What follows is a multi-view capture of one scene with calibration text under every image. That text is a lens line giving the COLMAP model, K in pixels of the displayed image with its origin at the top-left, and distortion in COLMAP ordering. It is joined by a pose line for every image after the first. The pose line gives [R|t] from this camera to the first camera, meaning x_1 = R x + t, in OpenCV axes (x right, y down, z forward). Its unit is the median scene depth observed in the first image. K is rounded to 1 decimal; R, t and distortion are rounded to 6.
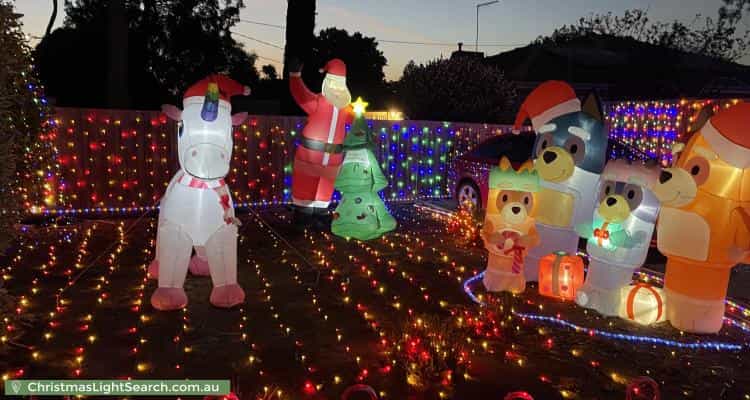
lens RADIAL K [[566.0, 0, 370.9], [0, 566.0, 191.5], [0, 0, 1]] dist [0.122994, -0.172063]
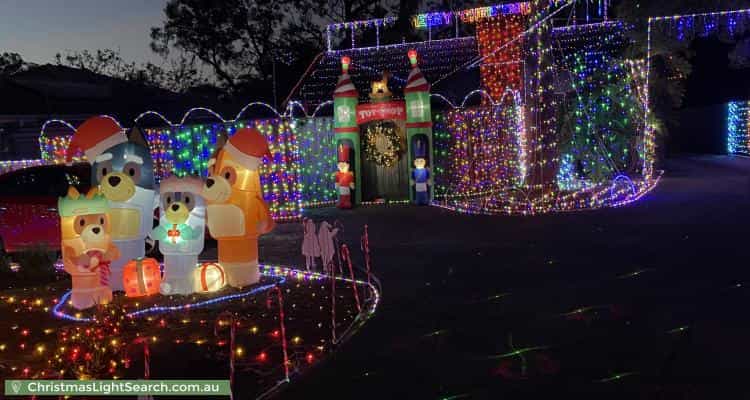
lens RADIAL K [[539.3, 0, 374.2], [0, 539.3, 182.4], [0, 0, 1]] dist [0.027205, -0.000353]
pose [[0.625653, -0.135963, 0.768162, -0.221446], [0.179006, 0.983442, 0.028270, 0.006749], [-0.759286, 0.119818, 0.639631, -0.126096]]
